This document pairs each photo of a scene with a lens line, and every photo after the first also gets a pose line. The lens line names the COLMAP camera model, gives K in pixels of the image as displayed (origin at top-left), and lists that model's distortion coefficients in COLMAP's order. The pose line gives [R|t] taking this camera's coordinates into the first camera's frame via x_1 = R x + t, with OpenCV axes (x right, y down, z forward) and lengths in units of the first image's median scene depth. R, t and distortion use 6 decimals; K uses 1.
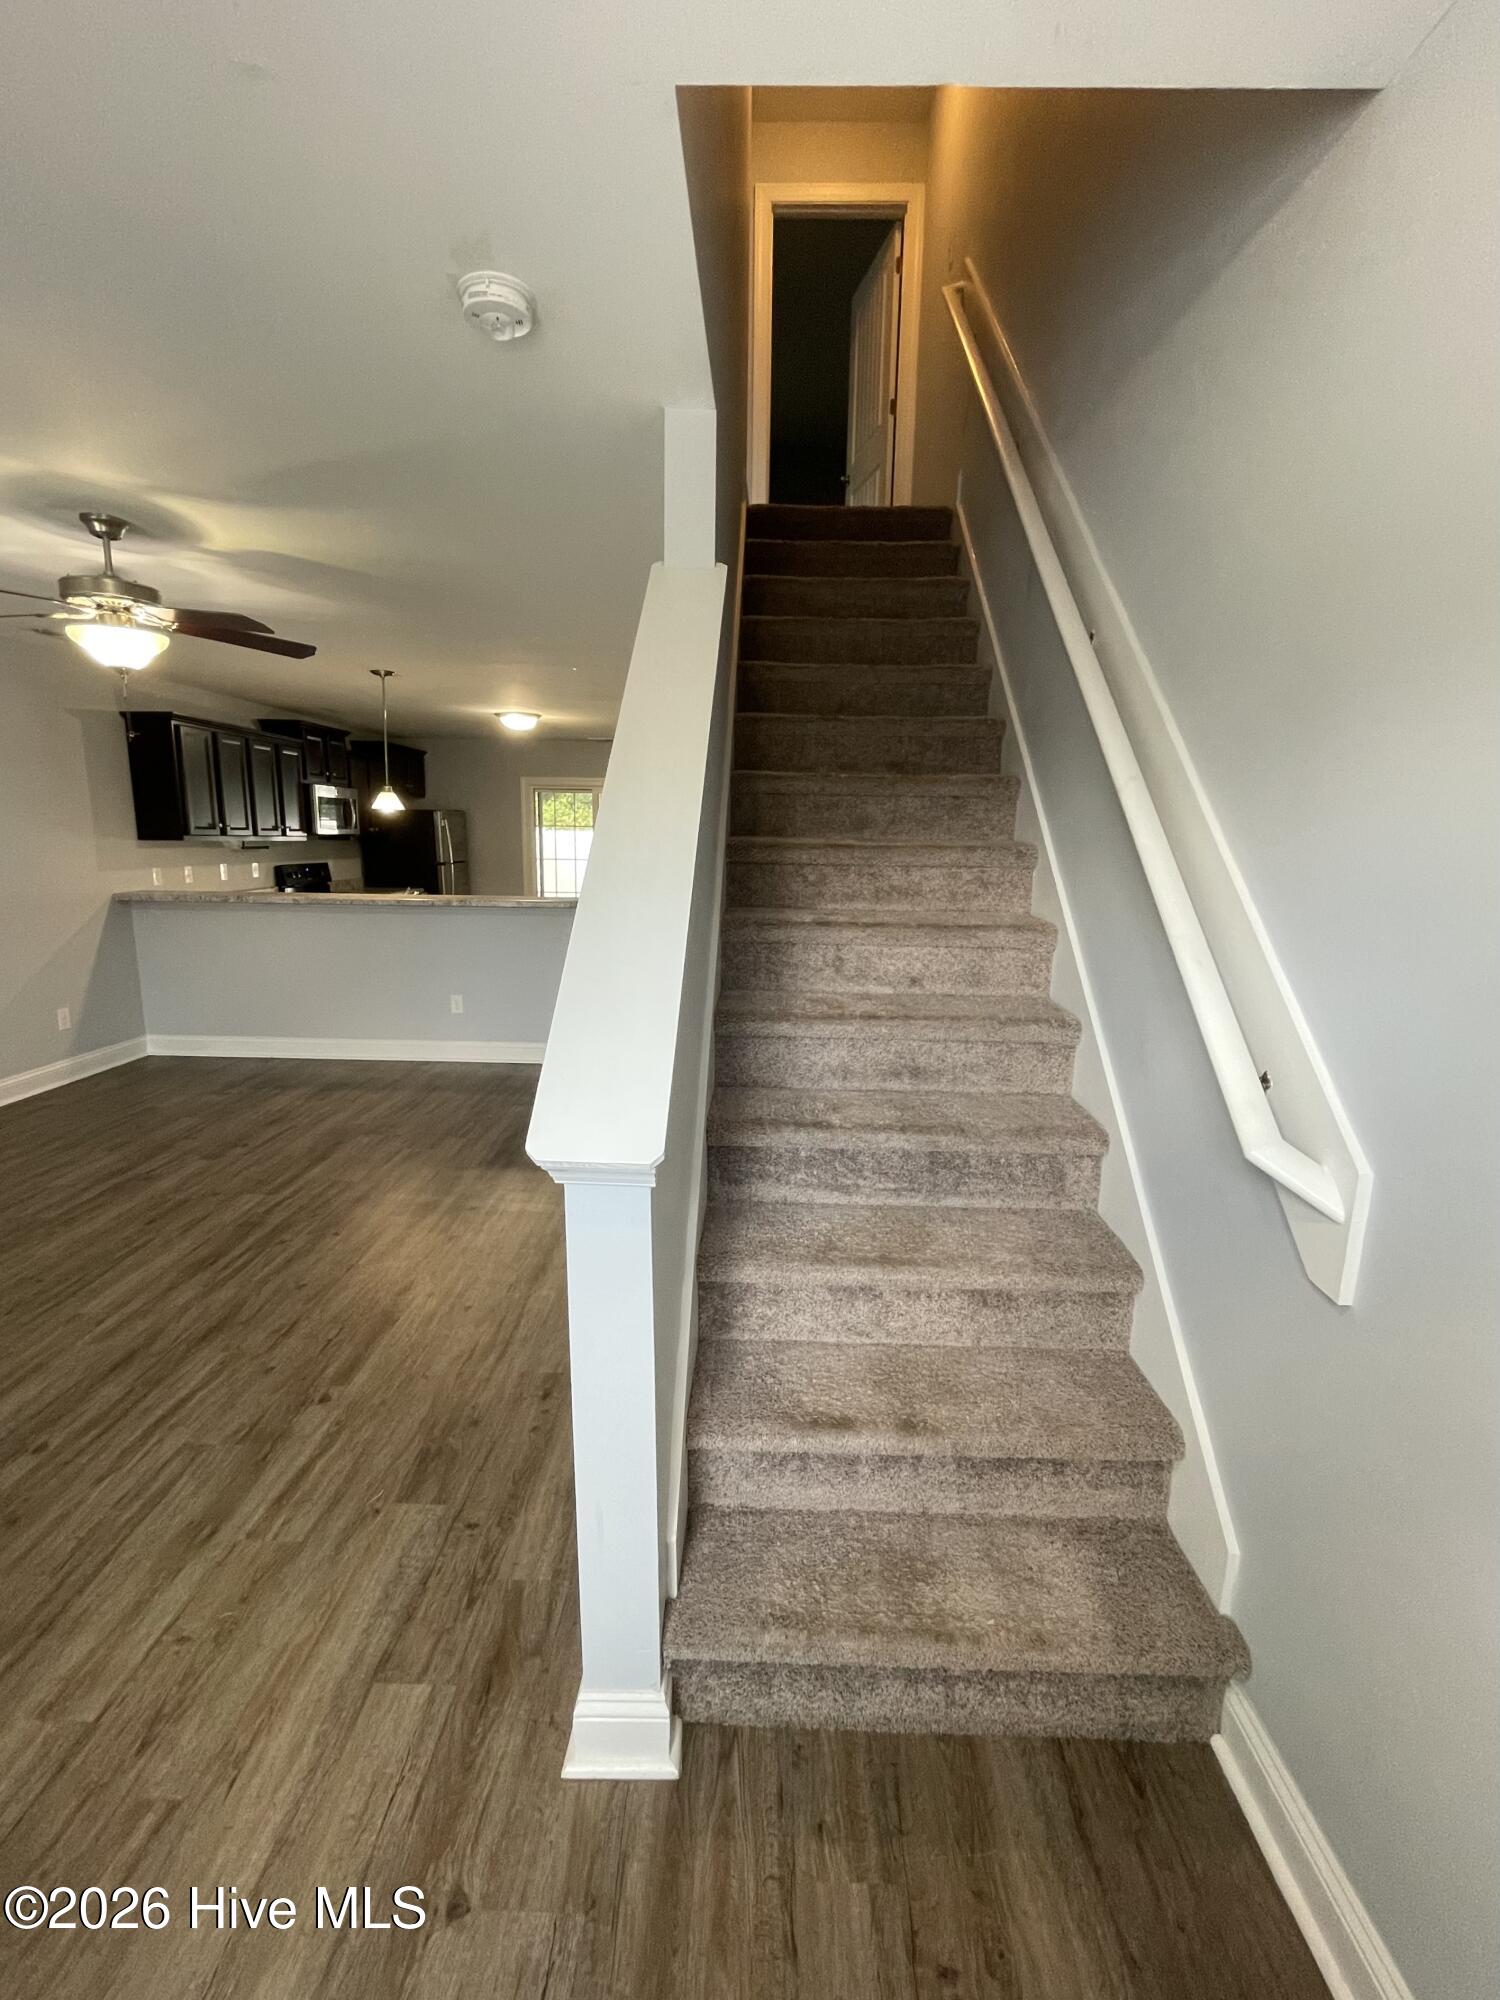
lens RADIAL K [[867.9, 0, 758.8], [0, 867.9, 1002.6], [0, 0, 1]] dist [-0.002130, 0.000504]
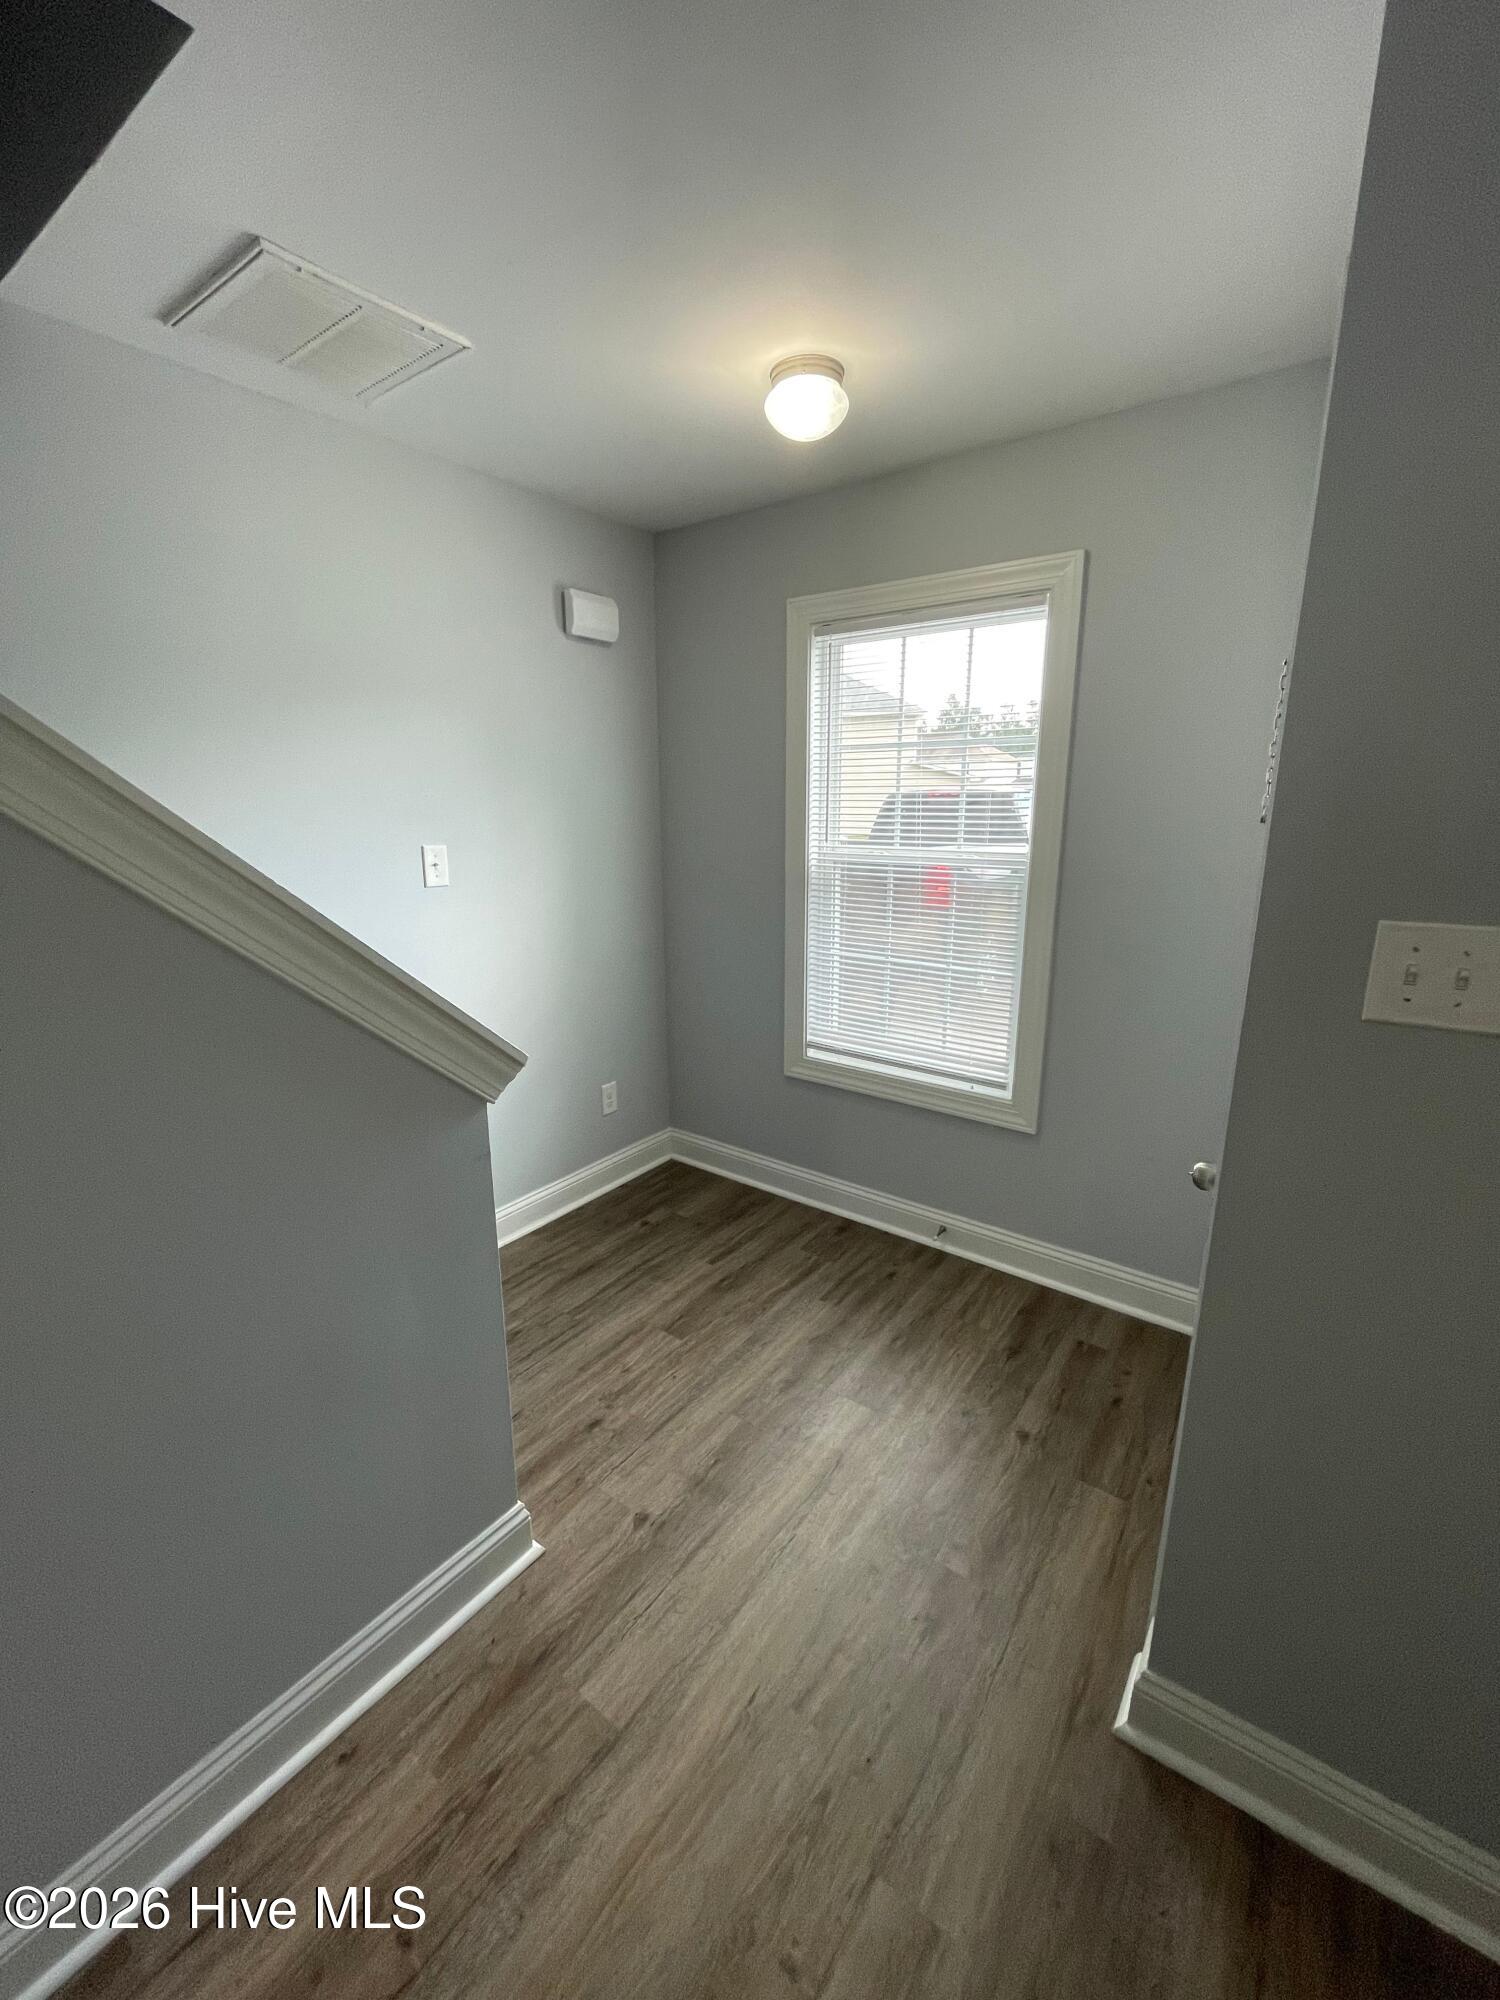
lens RADIAL K [[818.4, 0, 751.9], [0, 818.4, 992.7], [0, 0, 1]] dist [-0.001309, -0.000215]
pose [[-0.811531, -0.150224, 0.564668, -0.296997], [0.099321, 0.916858, 0.386662, -0.089756], [-0.575806, 0.369872, -0.729138, 0.399508]]
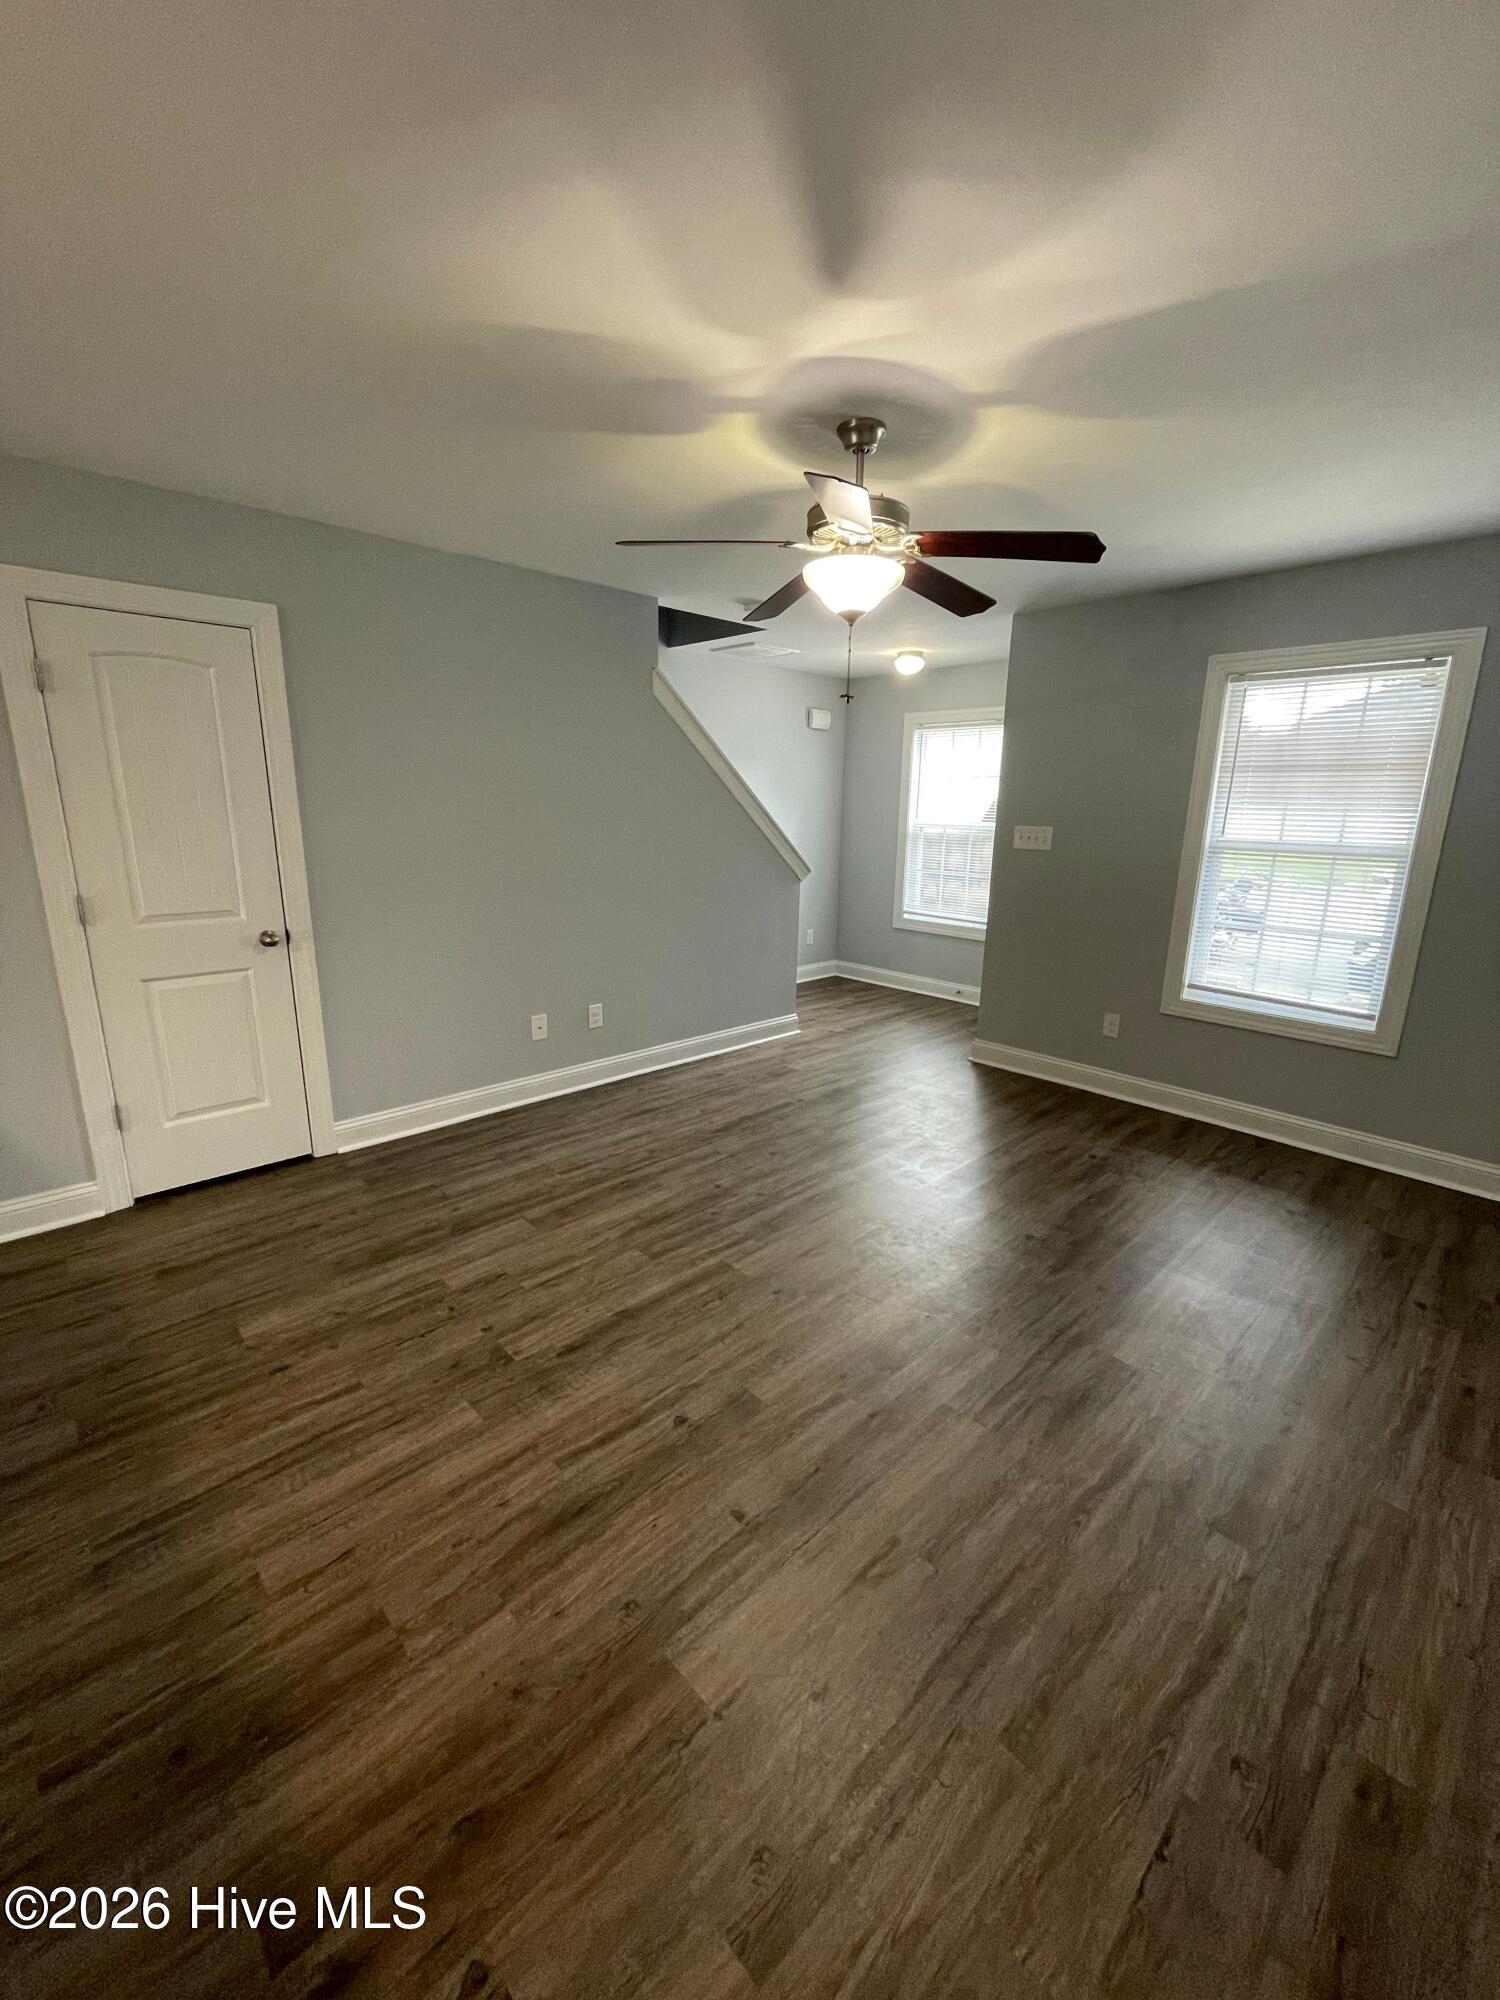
lens RADIAL K [[818.4, 0, 735.3], [0, 818.4, 995.2], [0, 0, 1]] dist [-0.001309, -0.000215]
pose [[-0.686560, -0.196817, 0.699928, -0.769958], [0.108900, 0.923969, 0.366637, -0.208903], [-0.718872, 0.327941, -0.612926, 1.012520]]
